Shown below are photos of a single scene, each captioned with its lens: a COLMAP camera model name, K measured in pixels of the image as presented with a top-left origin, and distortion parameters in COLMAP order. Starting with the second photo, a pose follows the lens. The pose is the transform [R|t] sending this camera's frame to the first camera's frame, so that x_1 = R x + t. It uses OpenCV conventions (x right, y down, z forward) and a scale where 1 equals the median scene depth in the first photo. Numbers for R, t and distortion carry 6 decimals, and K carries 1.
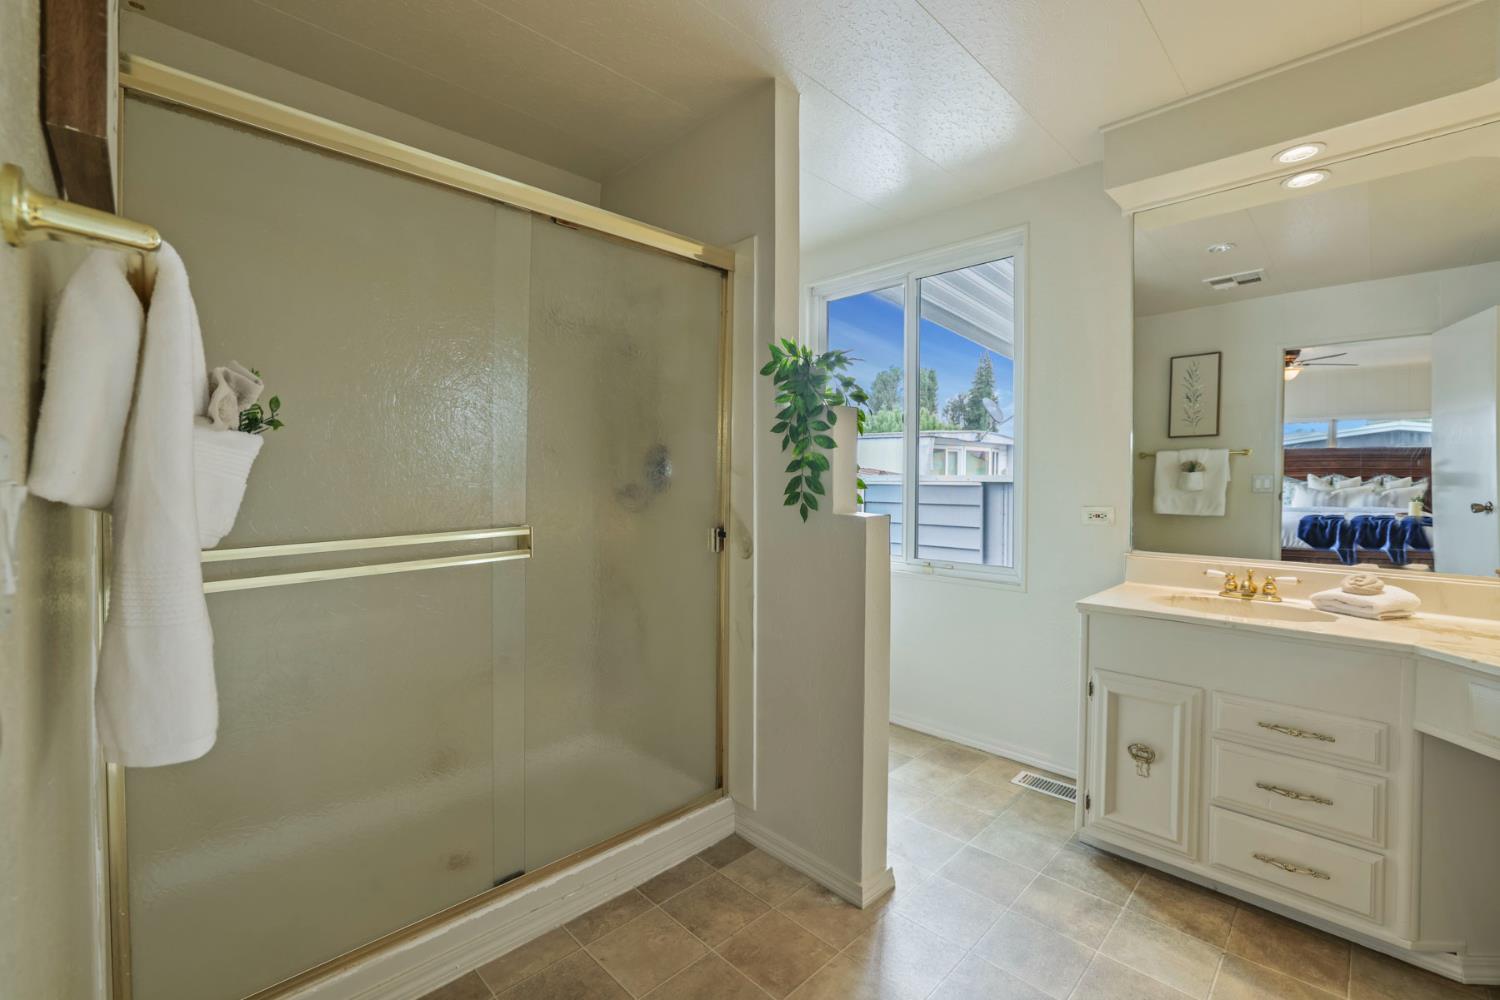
lens RADIAL K [[643.3, 0, 749.5], [0, 643.3, 489.2], [0, 0, 1]] dist [-0.045193, 0.014574]
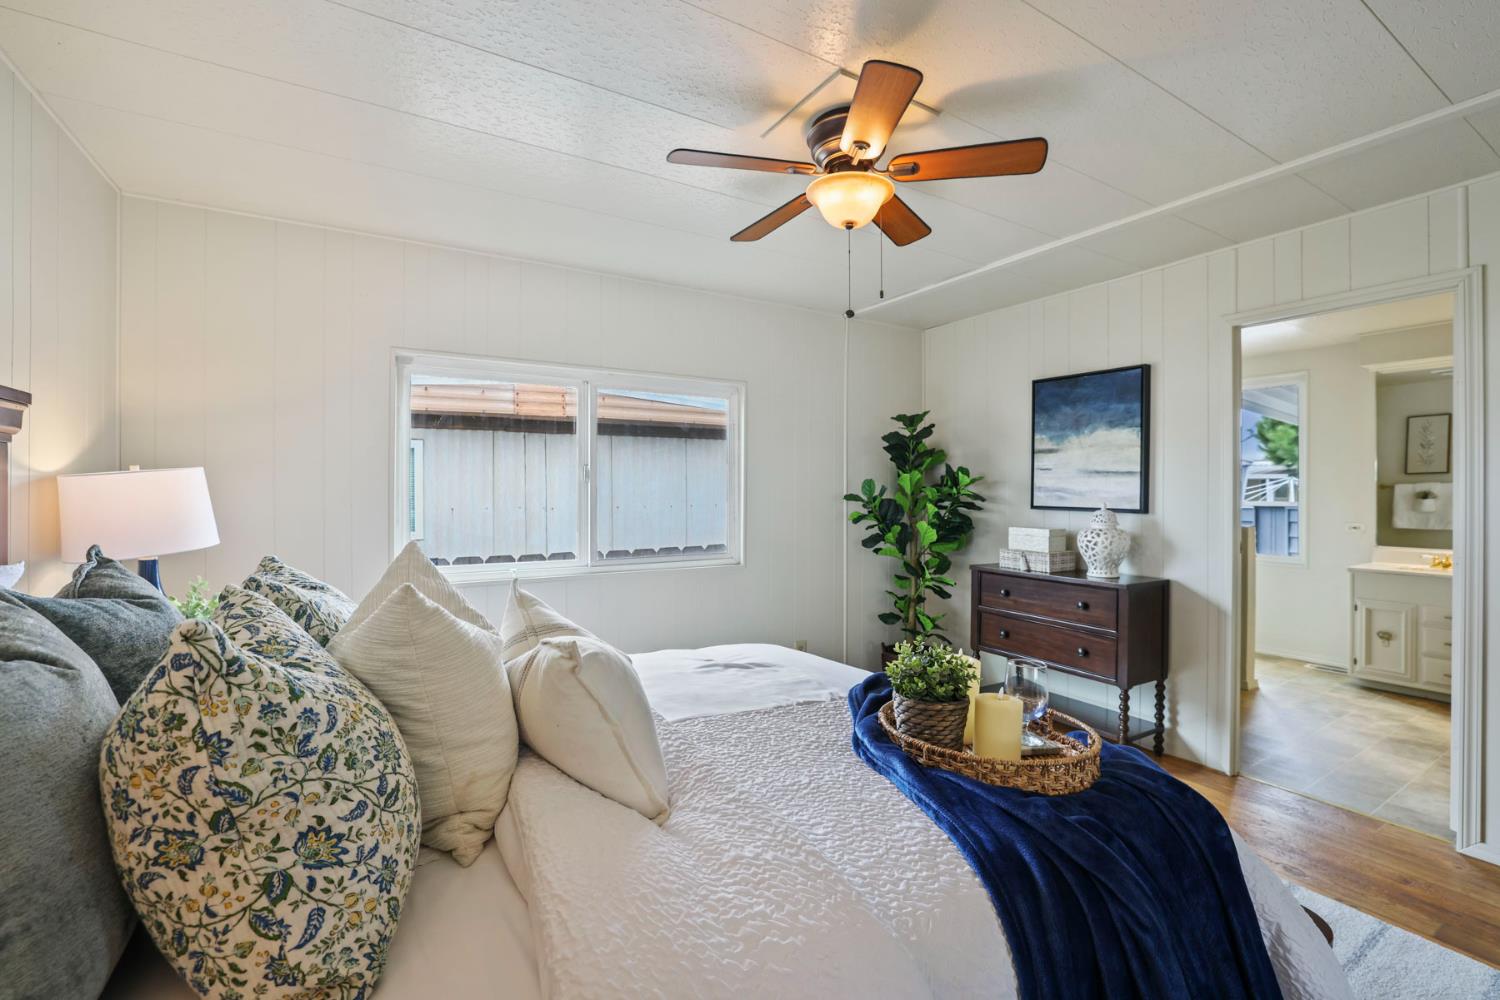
lens RADIAL K [[645.9, 0, 747.9], [0, 645.9, 492.8], [0, 0, 1]] dist [-0.048205, 0.016744]
pose [[0.971216, -0.005189, -0.238144, -0.510656], [0.001936, 0.999902, -0.013890, -0.027219], [0.238193, 0.013030, 0.971130, -0.832294]]
